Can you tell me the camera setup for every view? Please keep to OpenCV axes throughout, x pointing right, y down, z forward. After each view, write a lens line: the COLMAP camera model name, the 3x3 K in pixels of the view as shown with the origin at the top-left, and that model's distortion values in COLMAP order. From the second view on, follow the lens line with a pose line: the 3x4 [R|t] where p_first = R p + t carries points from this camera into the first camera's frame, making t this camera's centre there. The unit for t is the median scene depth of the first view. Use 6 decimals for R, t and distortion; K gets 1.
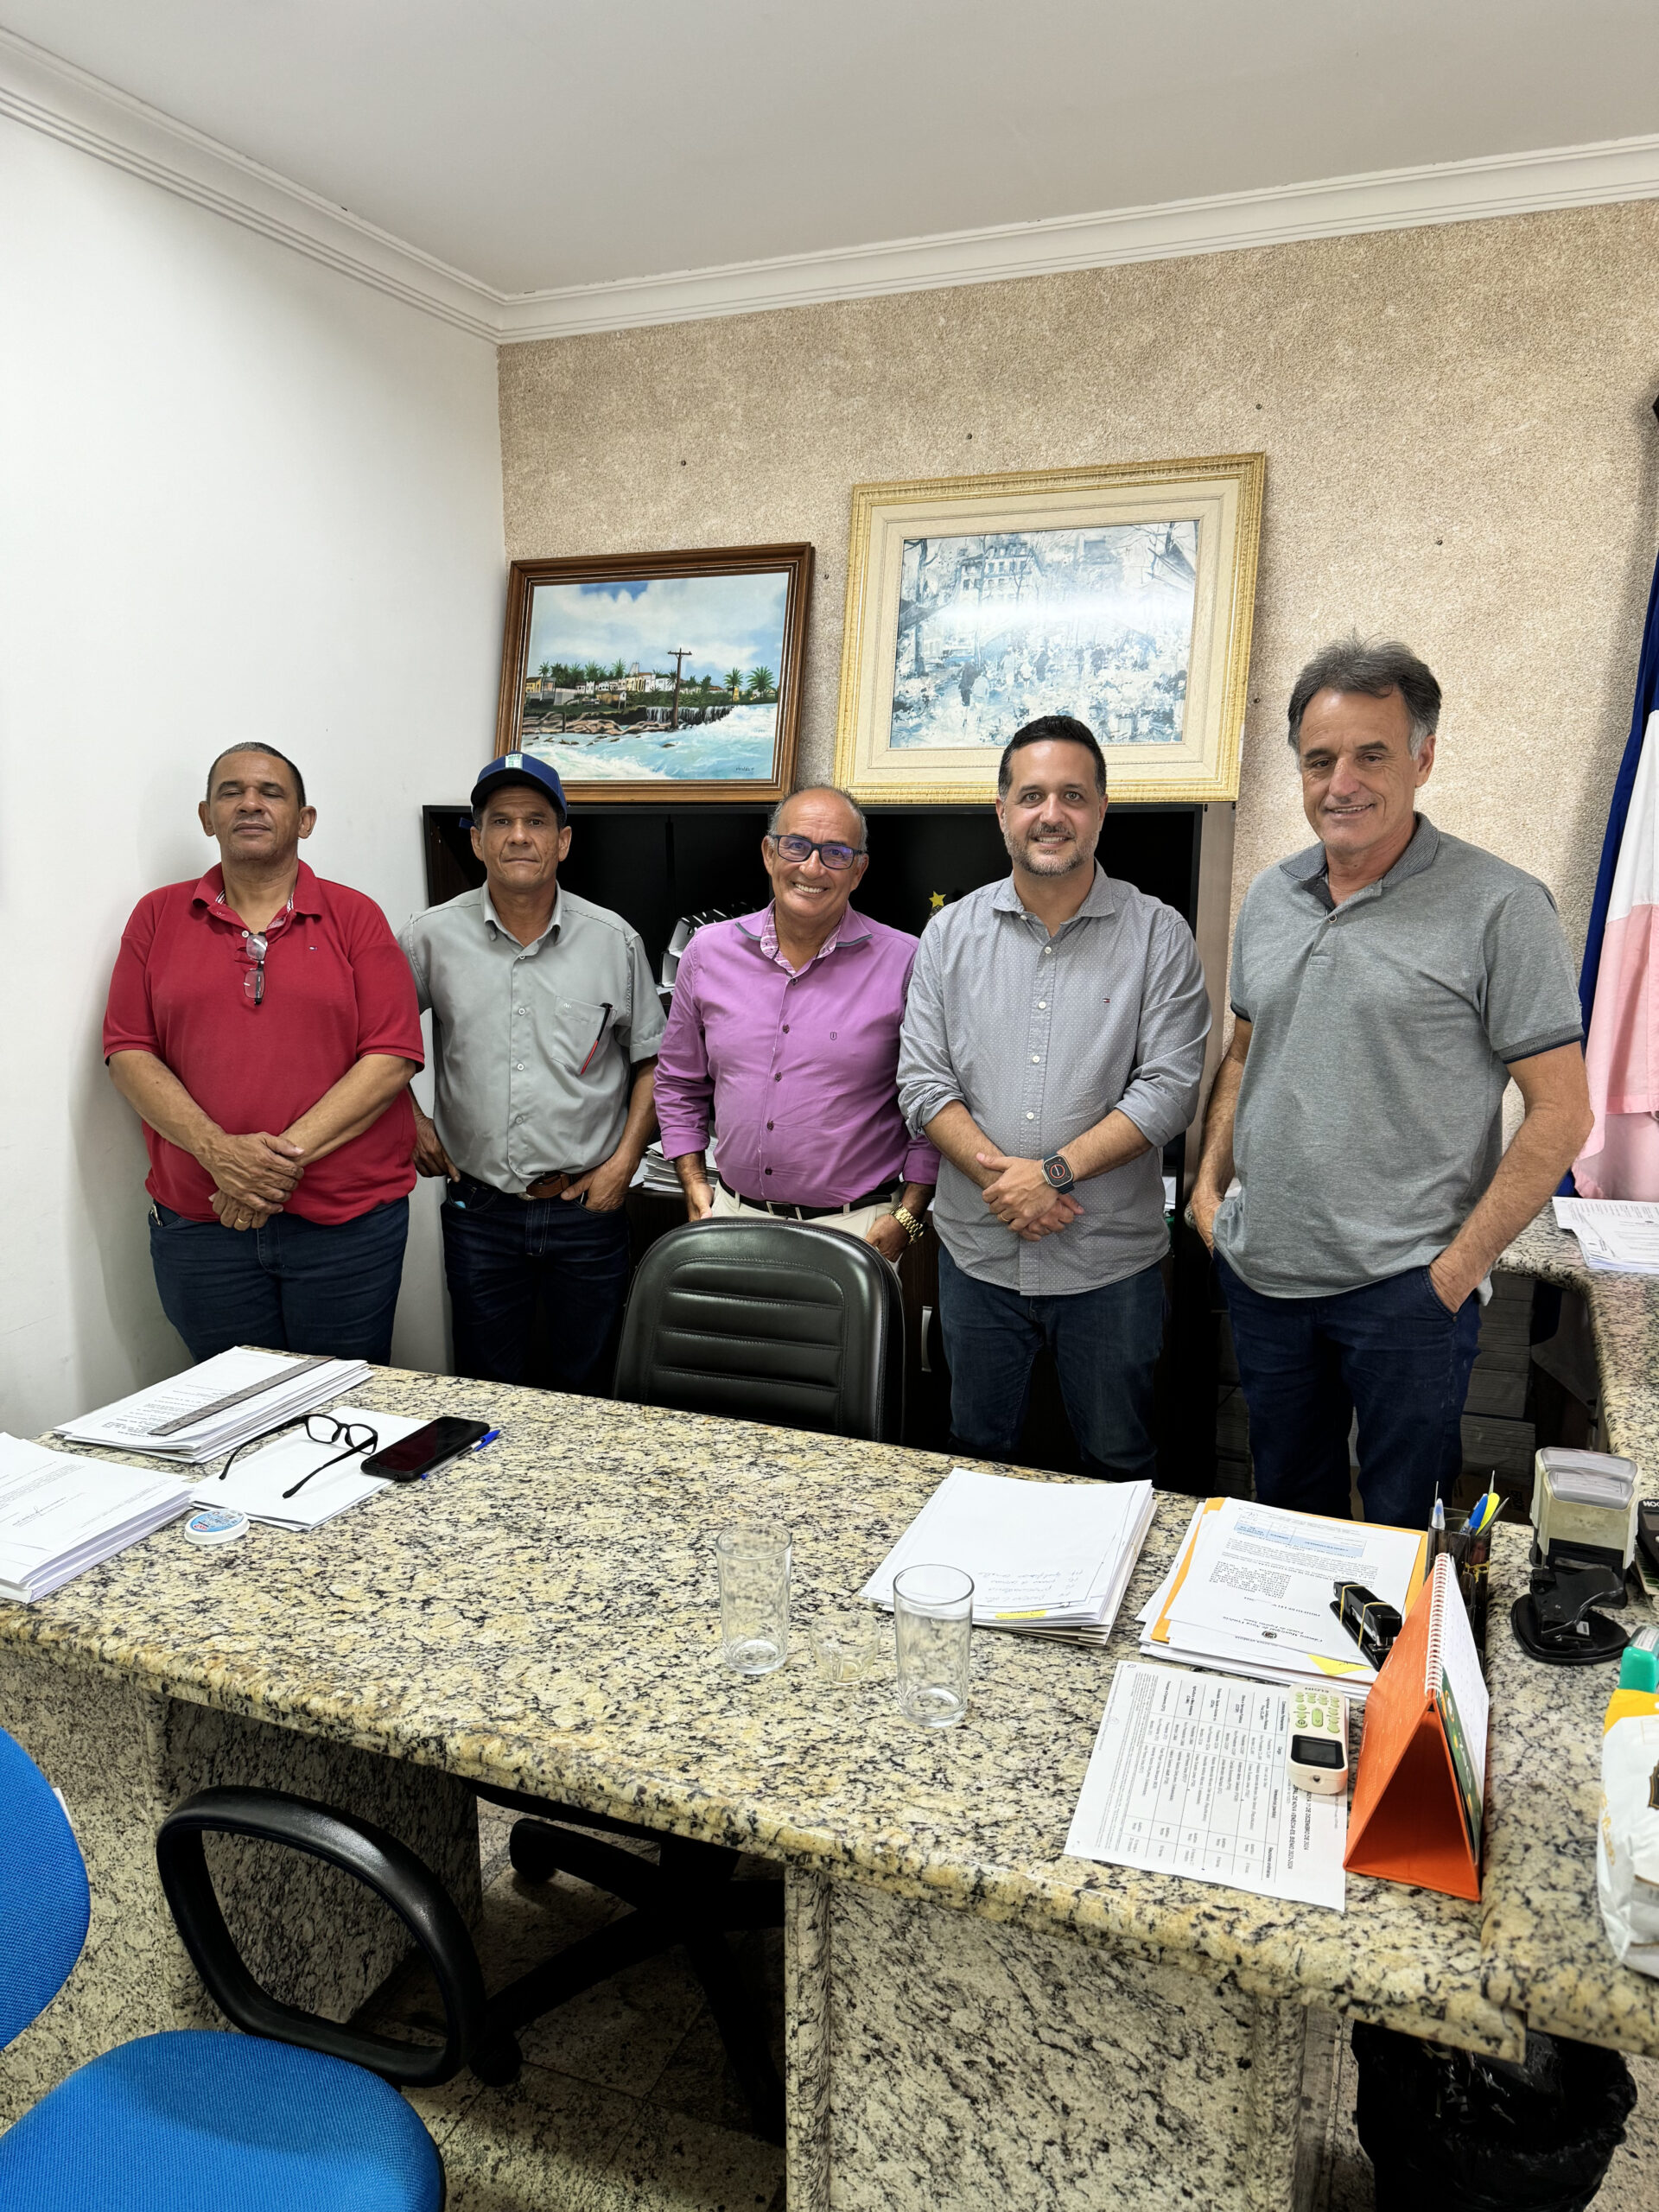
lens RADIAL K [[1590.6, 0, 835.0], [0, 1590.6, 1116.9], [0, 0, 1]] dist [0.021411, -0.030910]
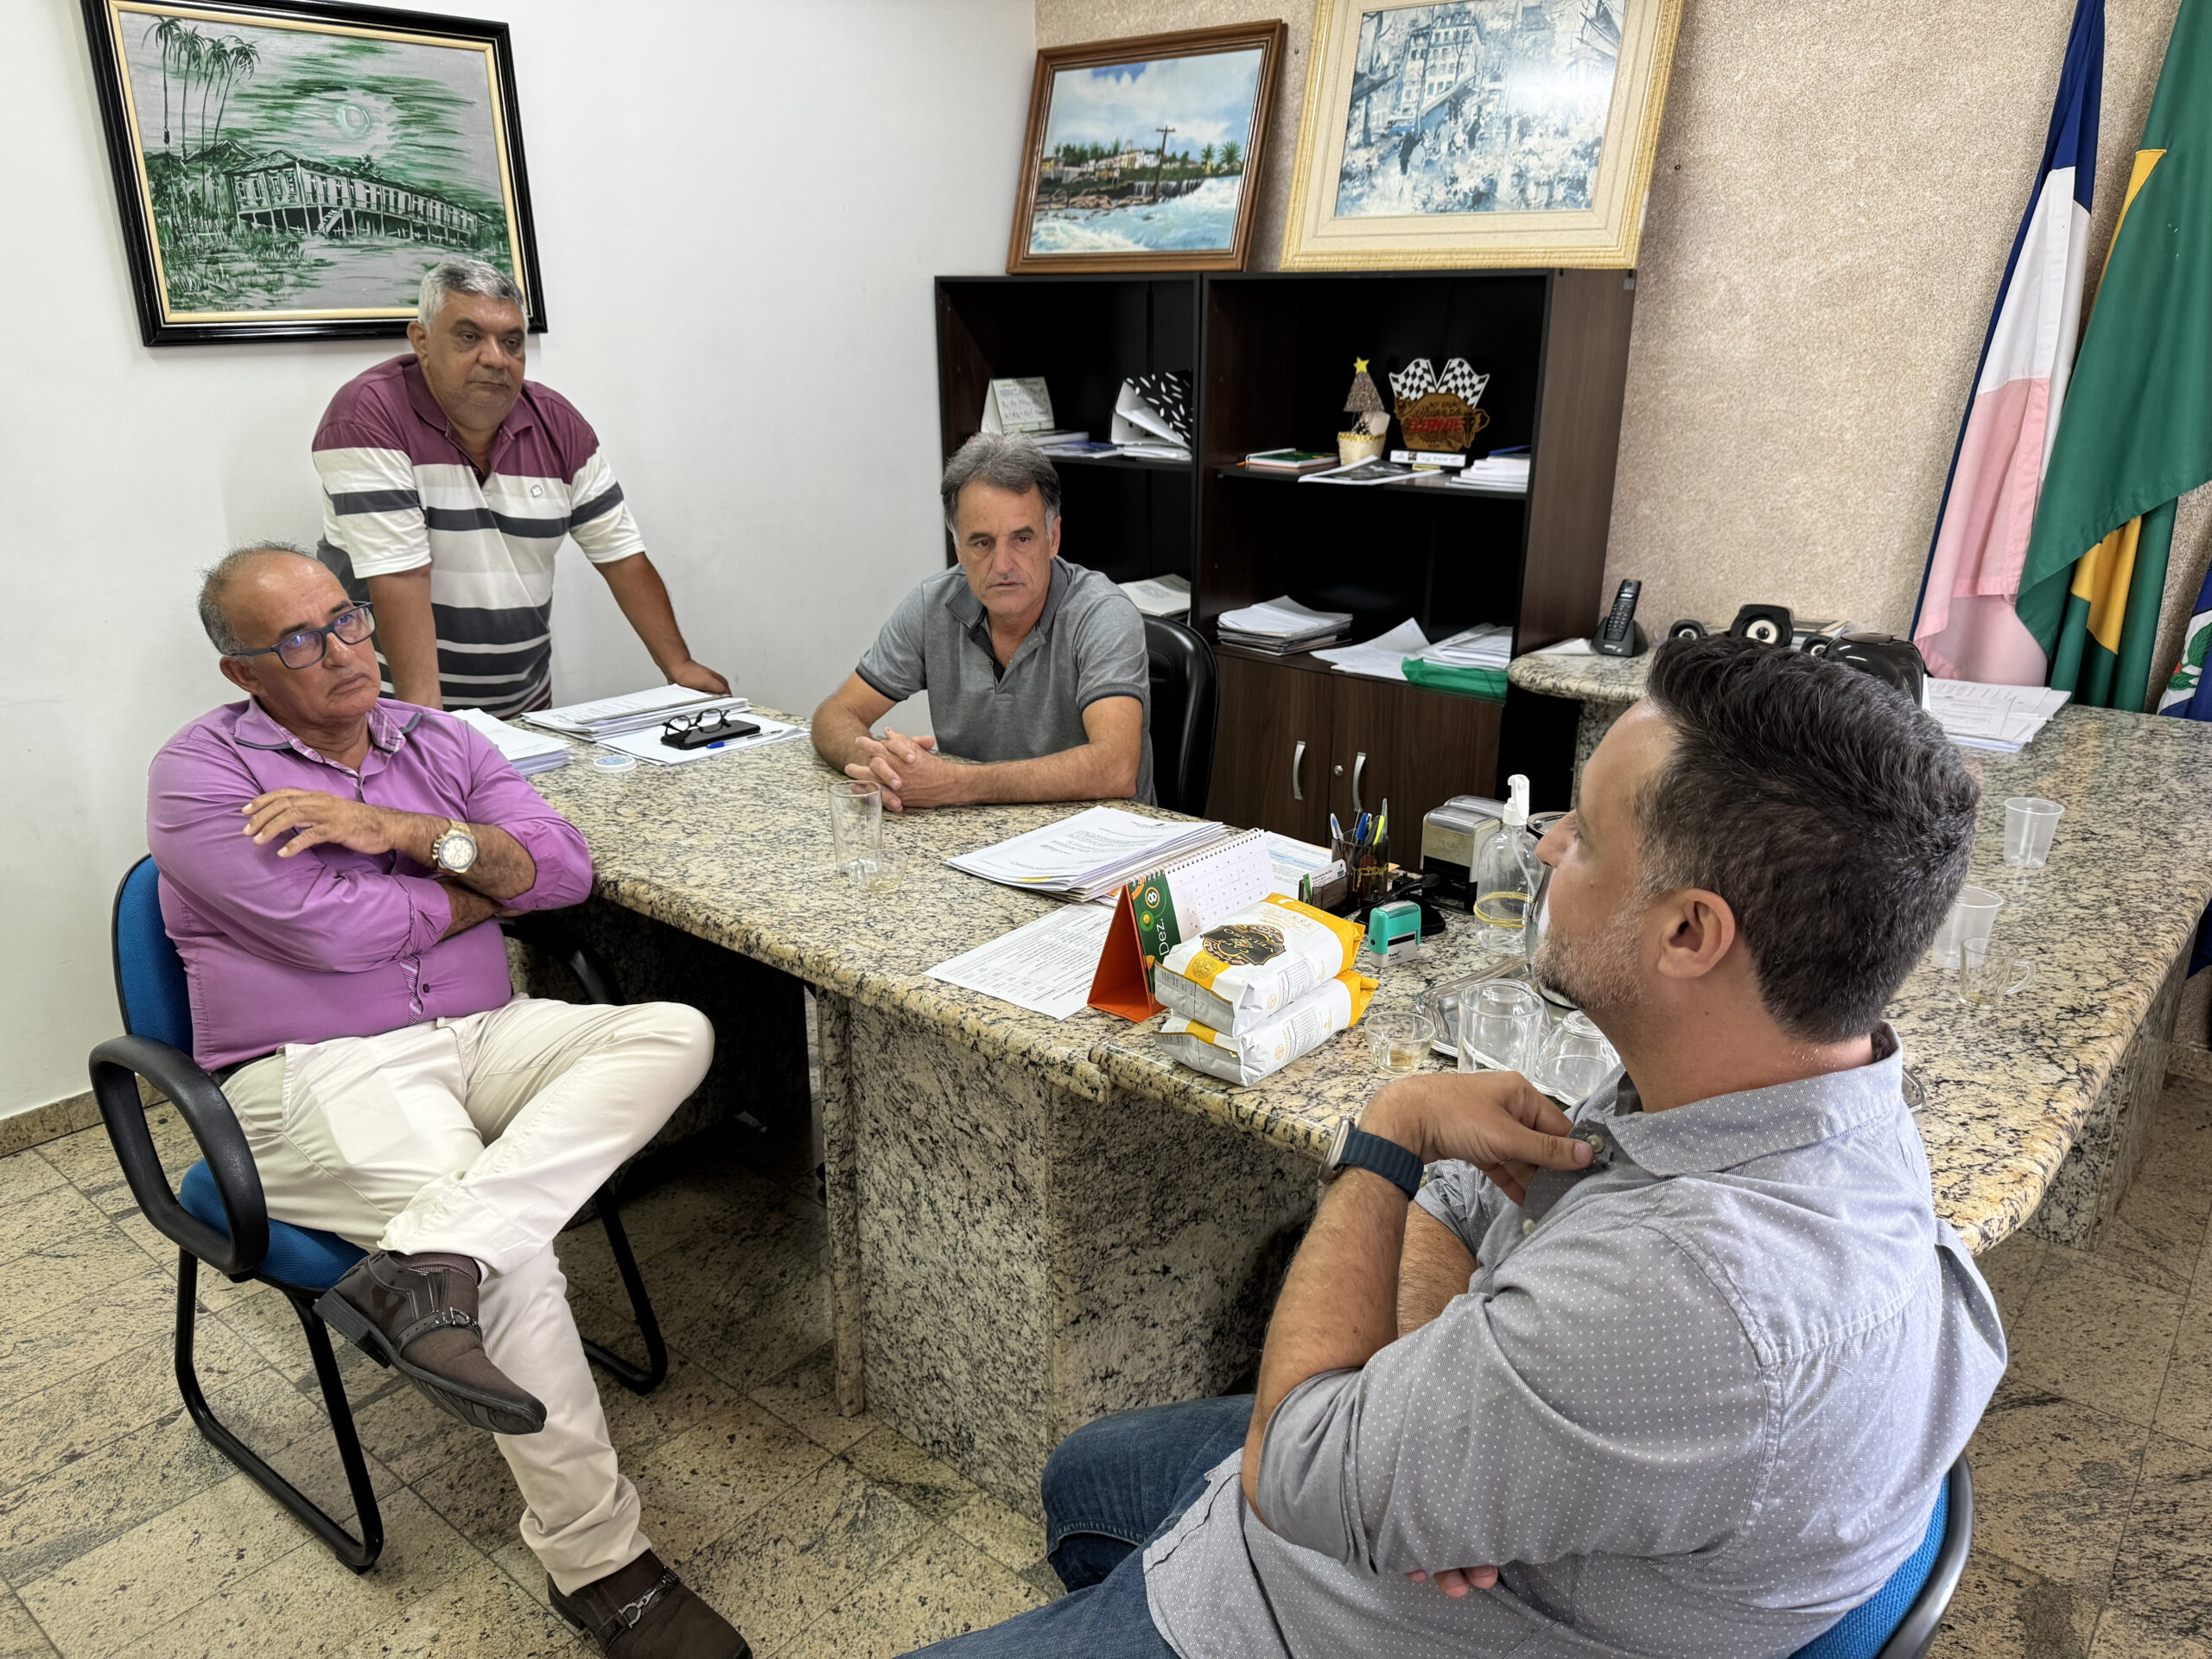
lens RADIAL K [[1590.6, 0, 1109.3], [0, 1590.6, 834.3], [0, 0, 1]] dist [0.021411, -0.030910]
pose [[0.950754, 0.105228, -0.291538, 0.277224], [-0.066794, 0.988064, 0.138807, 0.044834], [0.302665, -0.112498, 0.946435, -0.125872]]
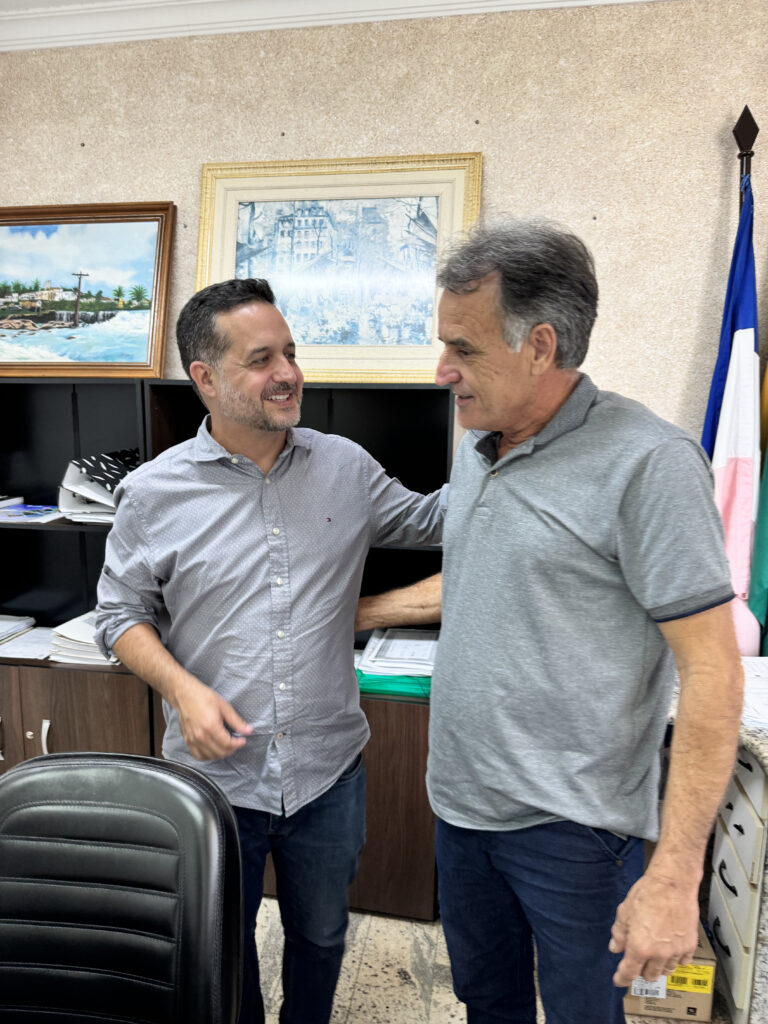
lens RADIAL K [[736.3, 0, 380.0], [0, 736.3, 511.1], [0, 0, 1]] dist [0.021411, -0.030910]
pose [[0.980110, -0.013454, 0.197998, 0.036059], [0.020809, 0.999167, -0.035114, -0.061100], [-0.197360, 0.038536, 0.979573, 0.364467]]
